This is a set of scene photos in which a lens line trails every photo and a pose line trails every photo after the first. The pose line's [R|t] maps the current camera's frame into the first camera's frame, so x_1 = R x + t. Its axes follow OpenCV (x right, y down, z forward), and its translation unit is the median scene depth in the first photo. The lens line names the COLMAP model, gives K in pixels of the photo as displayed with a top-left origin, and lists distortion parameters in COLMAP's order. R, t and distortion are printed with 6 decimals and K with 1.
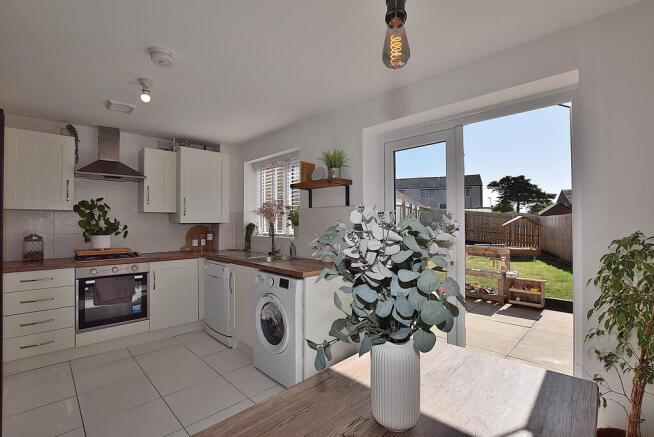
lens RADIAL K [[295.5, 0, 327.0], [0, 295.5, 218.5], [0, 0, 1]] dist [-0.023766, 0.000210]
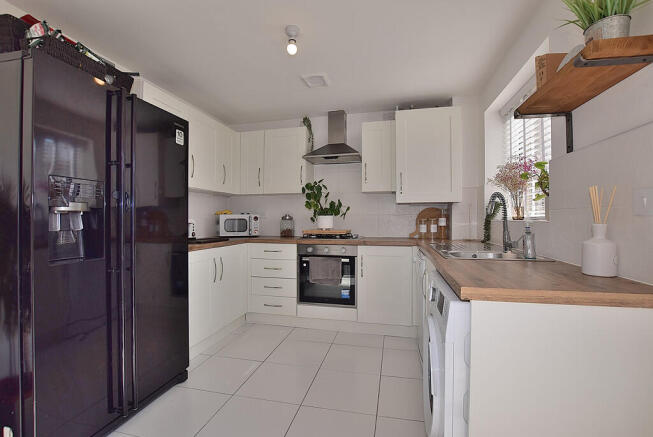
lens RADIAL K [[295.1, 0, 326.5], [0, 295.1, 218.5], [0, 0, 1]] dist [-0.023766, 0.000210]
pose [[0.528997, -0.002708, -0.848619, 0.113905], [0.012609, 0.999910, 0.004669, 0.060336], [0.848530, -0.013171, 0.528984, 0.437912]]
